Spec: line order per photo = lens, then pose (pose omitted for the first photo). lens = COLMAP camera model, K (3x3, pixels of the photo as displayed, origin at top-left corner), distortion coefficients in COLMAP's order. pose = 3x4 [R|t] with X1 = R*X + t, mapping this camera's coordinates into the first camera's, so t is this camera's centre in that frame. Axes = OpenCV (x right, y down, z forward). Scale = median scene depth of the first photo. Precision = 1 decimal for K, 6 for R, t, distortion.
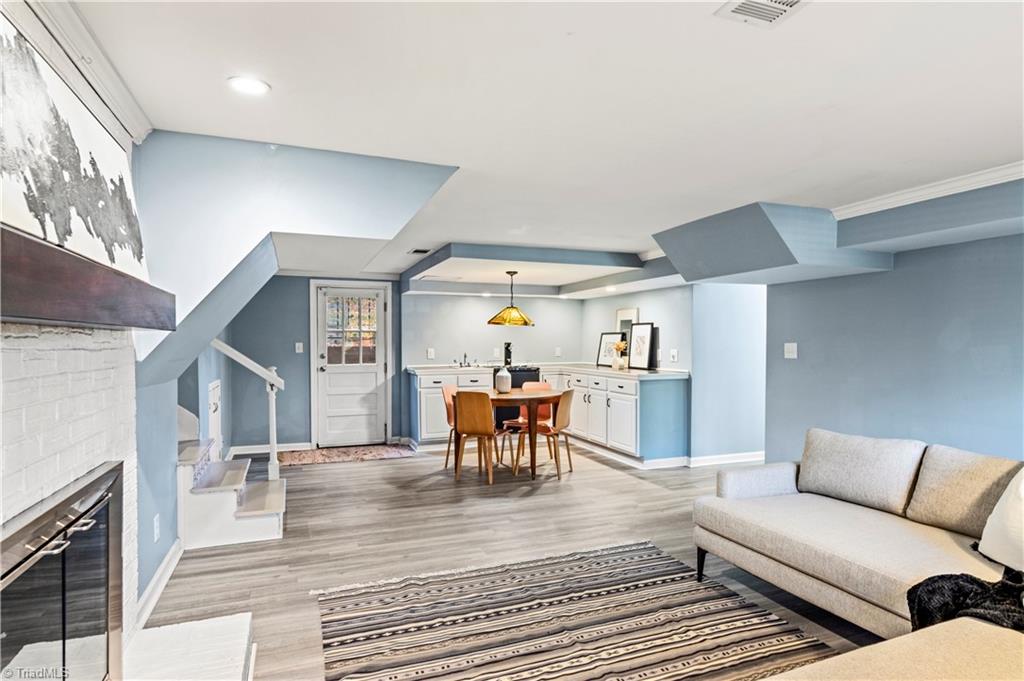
lens RADIAL K [[596.9, 0, 547.5], [0, 596.9, 329.9], [0, 0, 1]] dist [-0.003559, -0.000018]
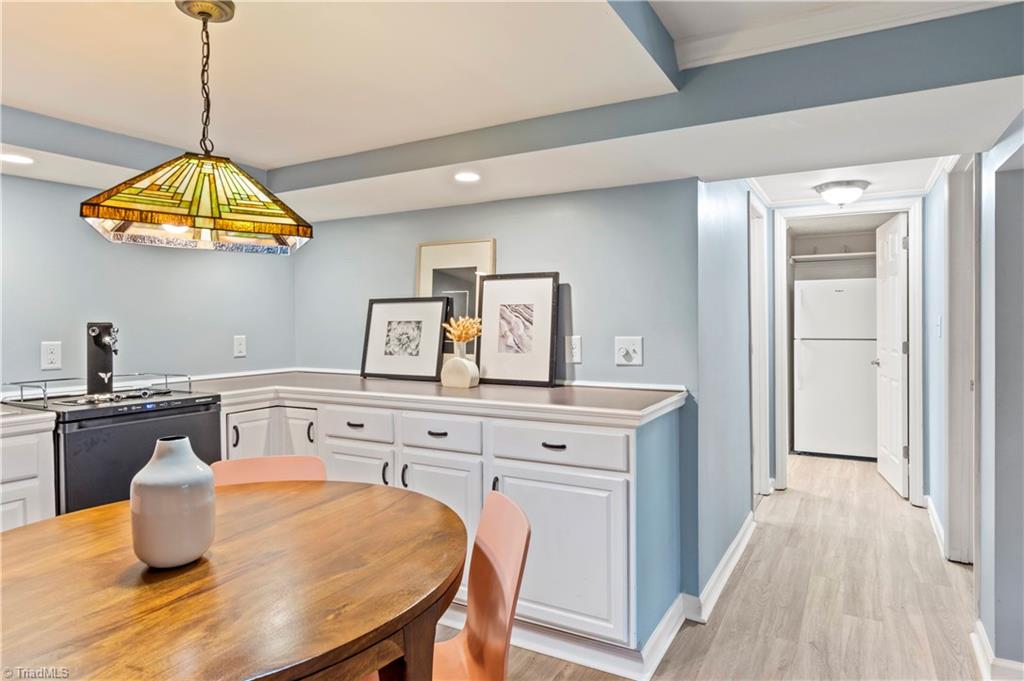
lens RADIAL K [[596.9, 0, 547.5], [0, 596.9, 329.9], [0, 0, 1]] dist [-0.003559, -0.000018]
pose [[0.778313, -0.010231, 0.627793, -0.088743], [-0.007936, 0.999627, 0.026130, 0.016613], [-0.627826, -0.025320, 0.777941, 0.659892]]
